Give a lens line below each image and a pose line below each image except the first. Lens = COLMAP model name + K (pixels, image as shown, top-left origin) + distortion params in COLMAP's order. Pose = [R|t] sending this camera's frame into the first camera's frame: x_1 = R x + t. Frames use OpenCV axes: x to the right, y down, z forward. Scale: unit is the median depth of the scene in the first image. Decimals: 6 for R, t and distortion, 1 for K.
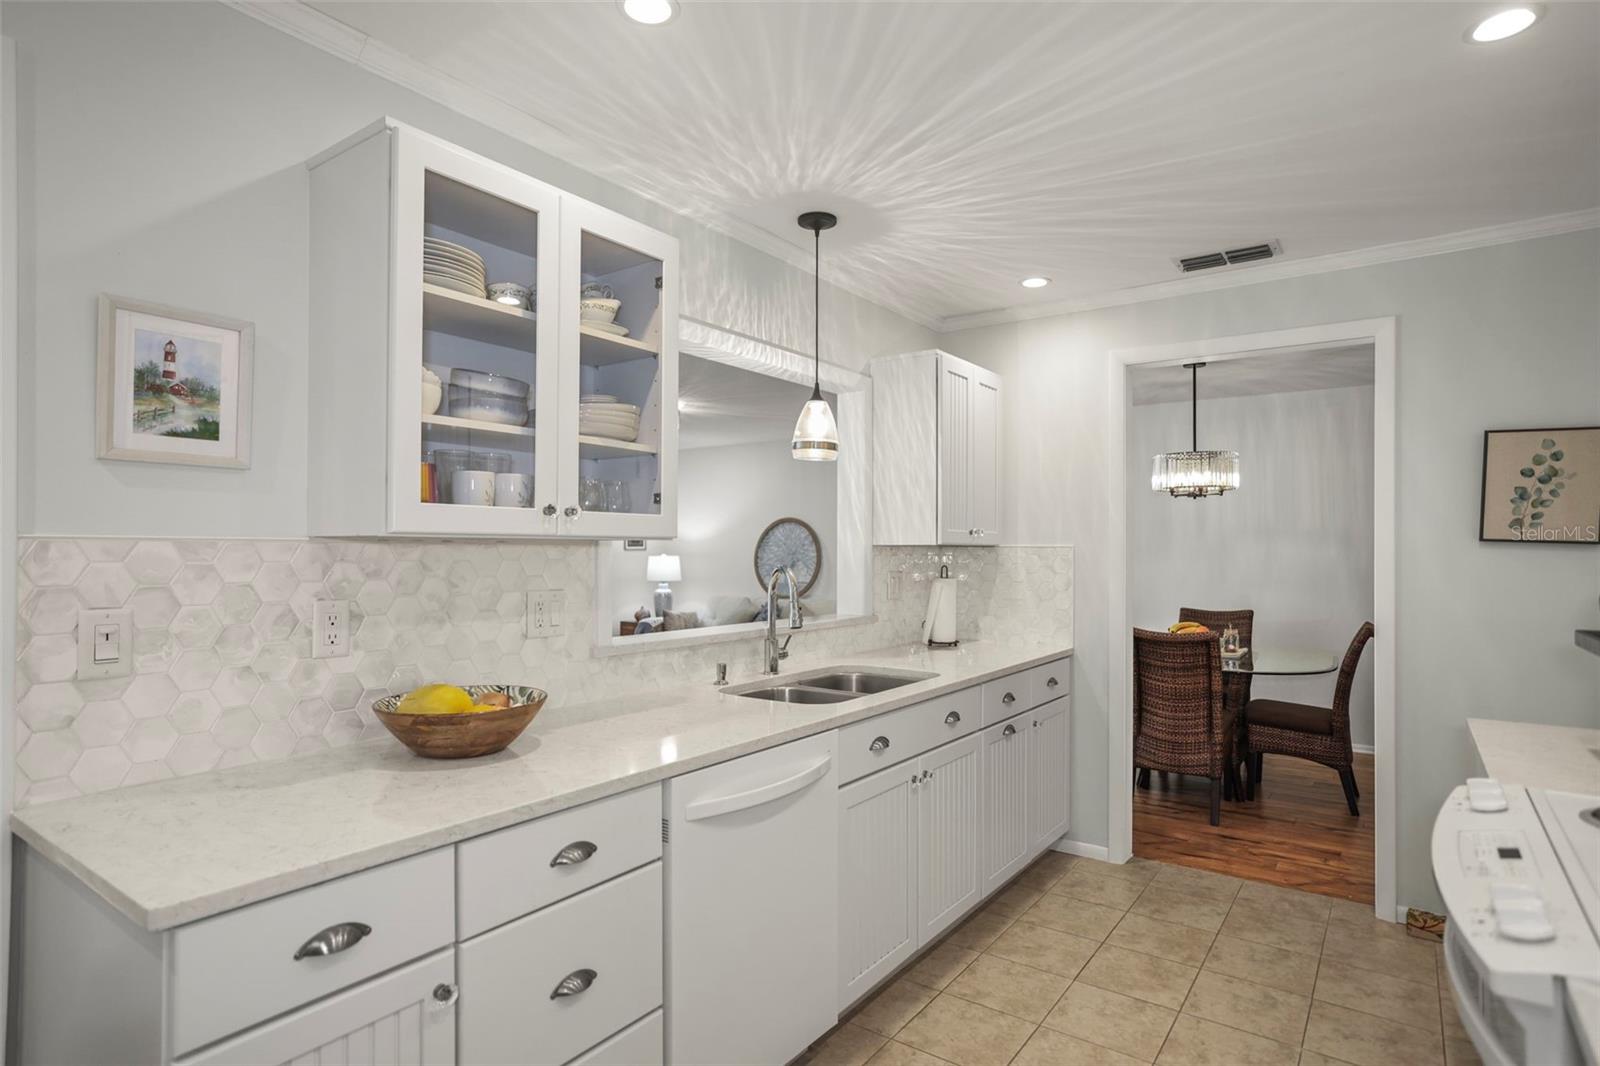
lens RADIAL K [[867.3, 0, 794.6], [0, 867.3, 530.1], [0, 0, 1]] dist [-0.030951, 0.021830]
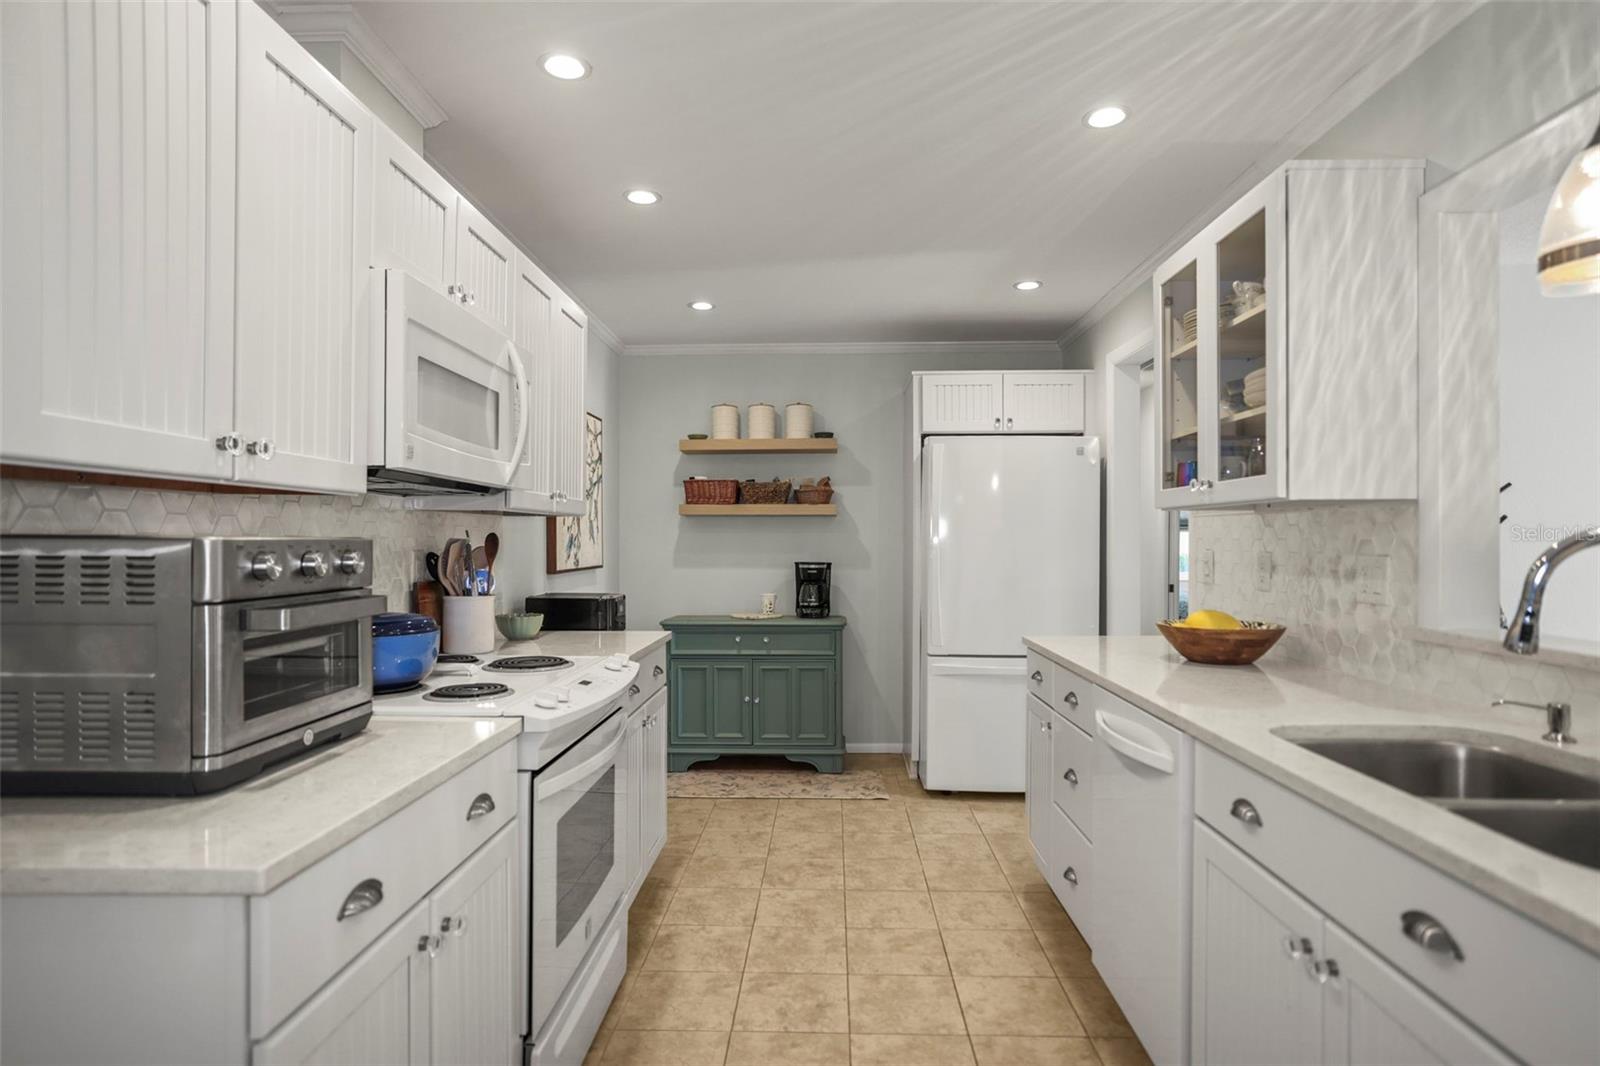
lens RADIAL K [[867.3, 0, 811.6], [0, 867.3, 532.7], [0, 0, 1]] dist [-0.030951, 0.021830]
pose [[-0.829335, -0.002840, -0.558745, 0.597722], [0.007111, 0.999852, -0.015637, 0.043339], [0.558707, -0.016942, -0.829192, 1.134029]]
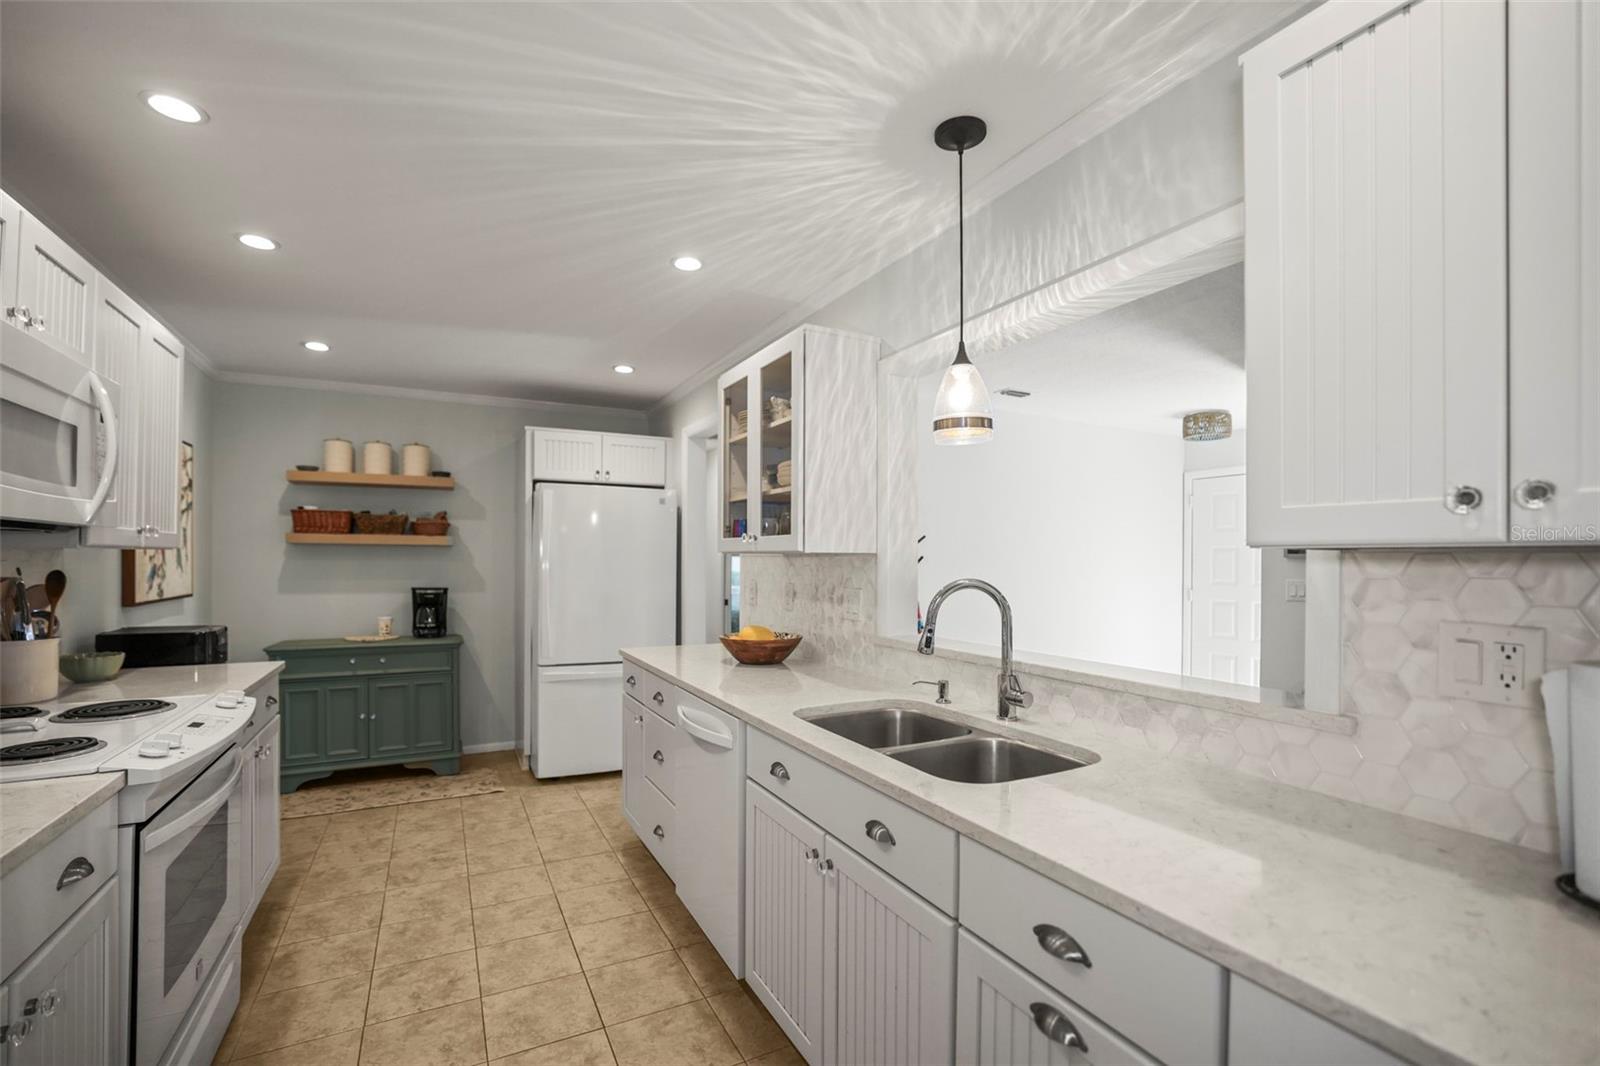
lens RADIAL K [[698.0, 0, 801.3], [0, 698.0, 542.8], [0, 0, 1]] dist [-0.039151, 0.013193]
pose [[-0.456122, -0.019819, -0.889696, 0.632964], [0.009939, 0.999576, -0.027362, 0.022719], [0.889862, -0.021323, -0.455732, 1.150190]]
